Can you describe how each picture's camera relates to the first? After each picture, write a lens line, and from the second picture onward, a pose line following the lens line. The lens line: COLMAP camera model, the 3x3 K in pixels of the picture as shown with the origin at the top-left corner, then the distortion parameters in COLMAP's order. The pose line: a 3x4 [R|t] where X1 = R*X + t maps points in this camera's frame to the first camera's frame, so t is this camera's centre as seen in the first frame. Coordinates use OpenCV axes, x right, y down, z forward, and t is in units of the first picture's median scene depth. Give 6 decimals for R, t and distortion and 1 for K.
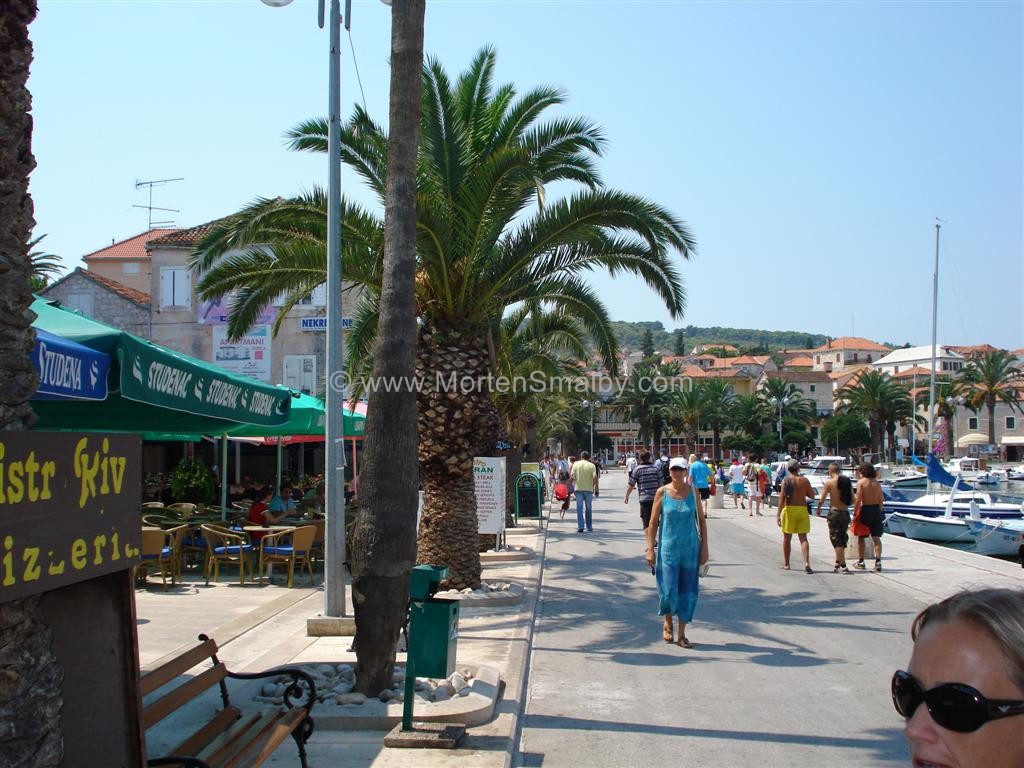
lens RADIAL K [[1157.7, 0, 511.6], [0, 1157.7, 386.2], [0, 0, 1]] dist [-0.115274, 0.000000]
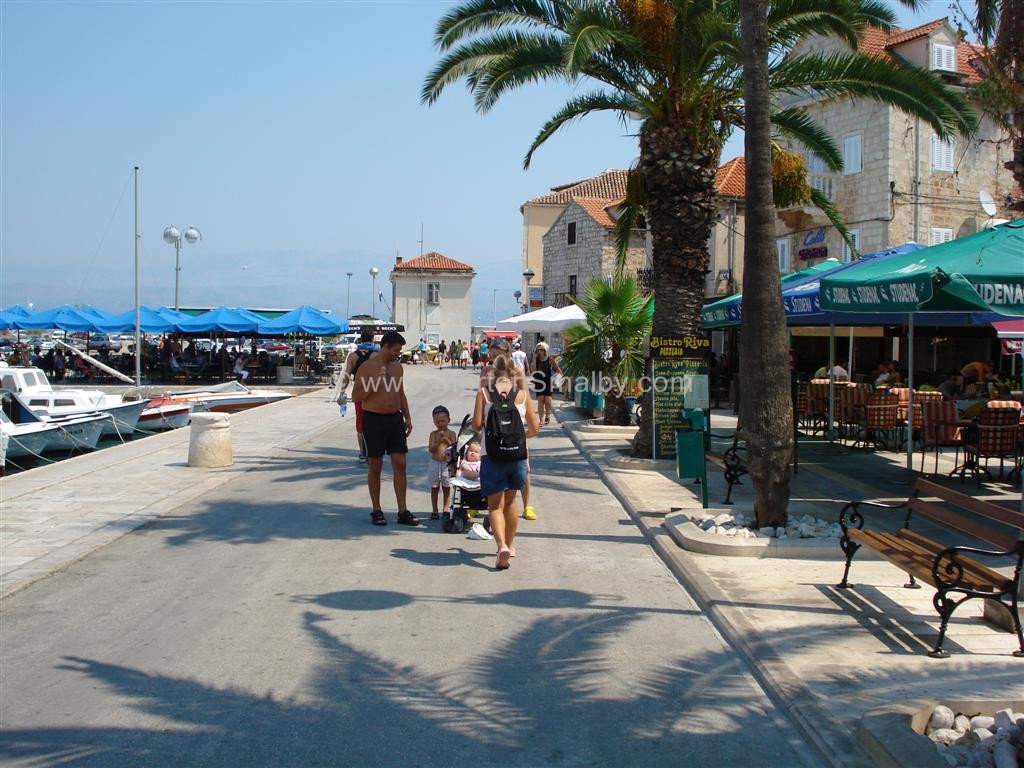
lens RADIAL K [[1157.7, 0, 511.6], [0, 1157.7, 382.5], [0, 0, 1]] dist [-0.115274, 0.000000]
pose [[-0.998600, -0.003508, -0.052788, 0.111513], [-0.002351, 0.999756, -0.021961, 0.065932], [0.052852, -0.021806, -0.998364, 1.095333]]
